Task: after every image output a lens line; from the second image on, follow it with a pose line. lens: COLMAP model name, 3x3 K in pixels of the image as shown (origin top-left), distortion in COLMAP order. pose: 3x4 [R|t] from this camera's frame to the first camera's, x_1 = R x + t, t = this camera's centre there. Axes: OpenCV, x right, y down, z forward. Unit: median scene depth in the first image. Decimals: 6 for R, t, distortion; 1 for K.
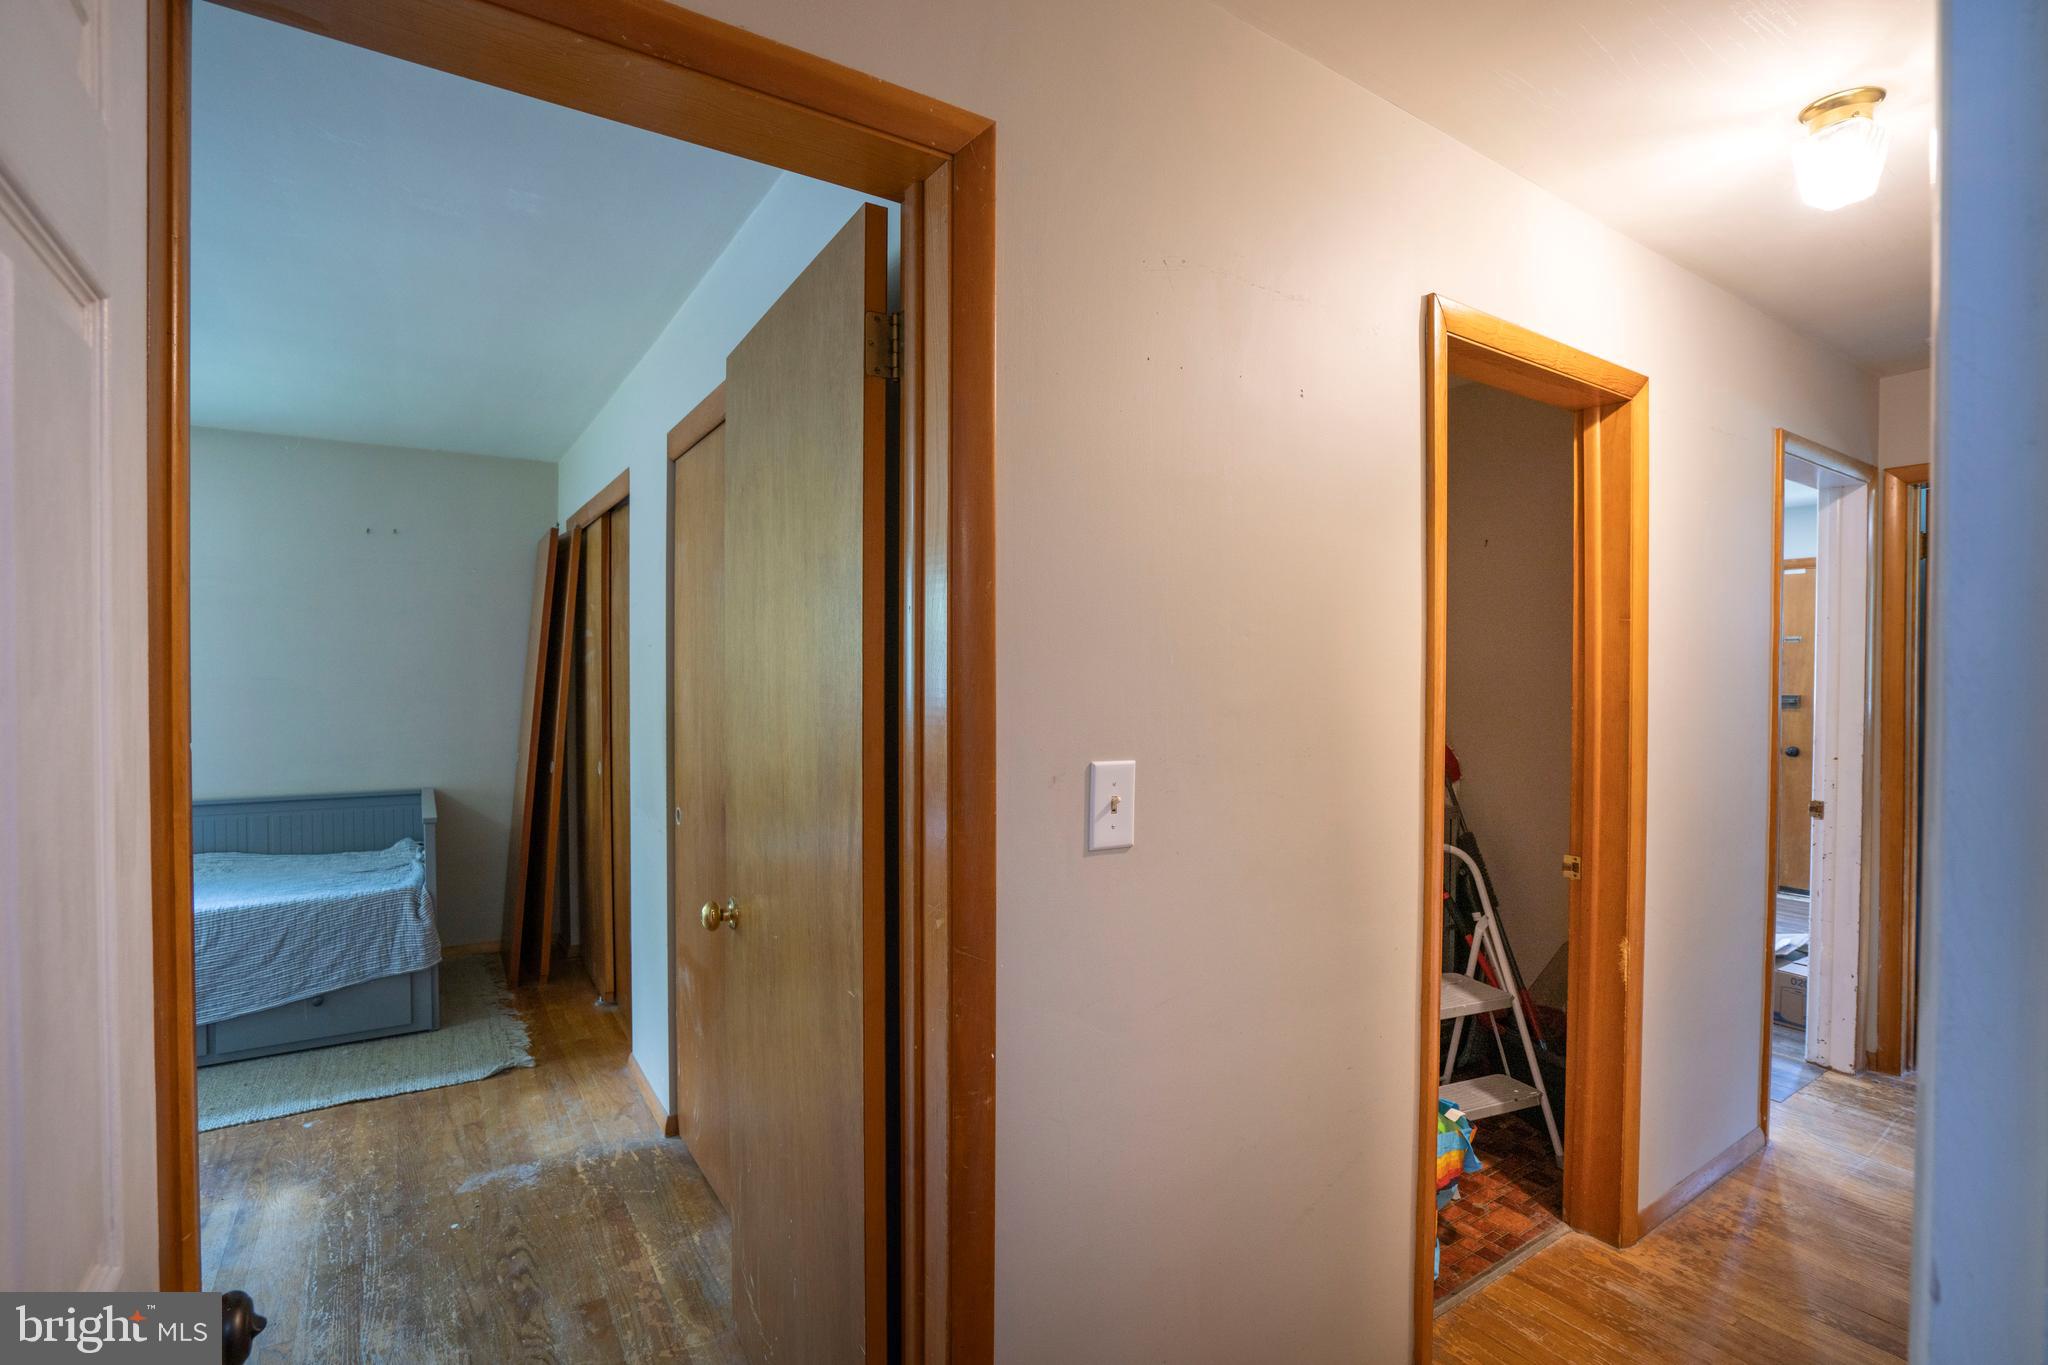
lens RADIAL K [[944.7, 0, 1020.0], [0, 944.7, 685.6], [0, 0, 1]] dist [-0.051535, 0.015486]
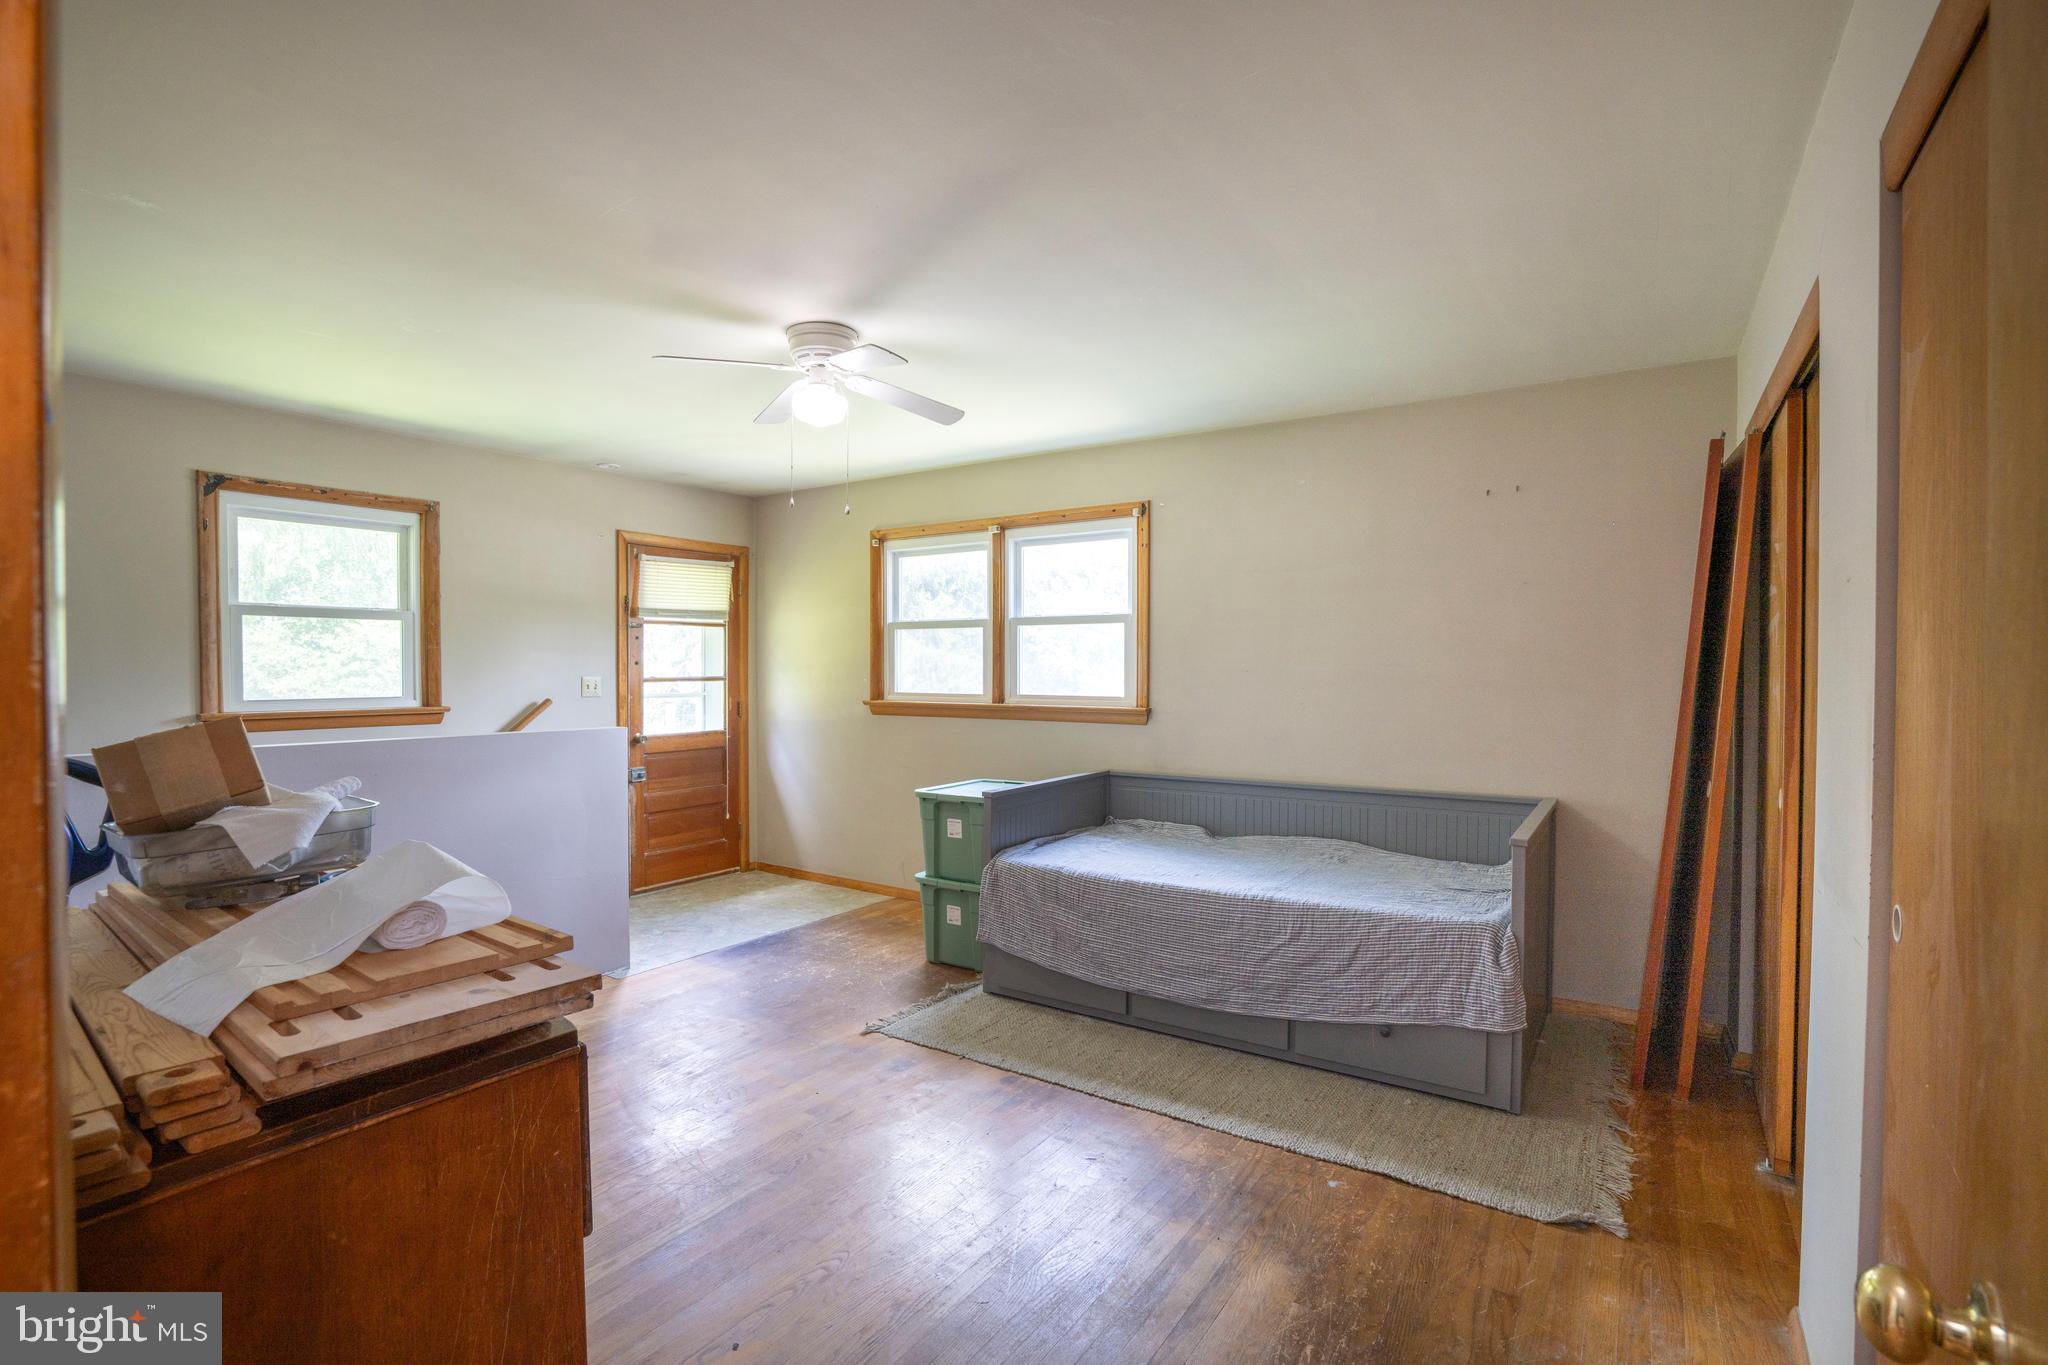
lens RADIAL K [[944.7, 0, 993.0], [0, 944.7, 692.5], [0, 0, 1]] dist [-0.051535, 0.015486]
pose [[0.370593, 0.011909, -0.928719, -0.082972], [-0.003743, 0.999929, 0.011329, 0.013203], [0.928788, -0.000722, 0.370611, 0.315583]]
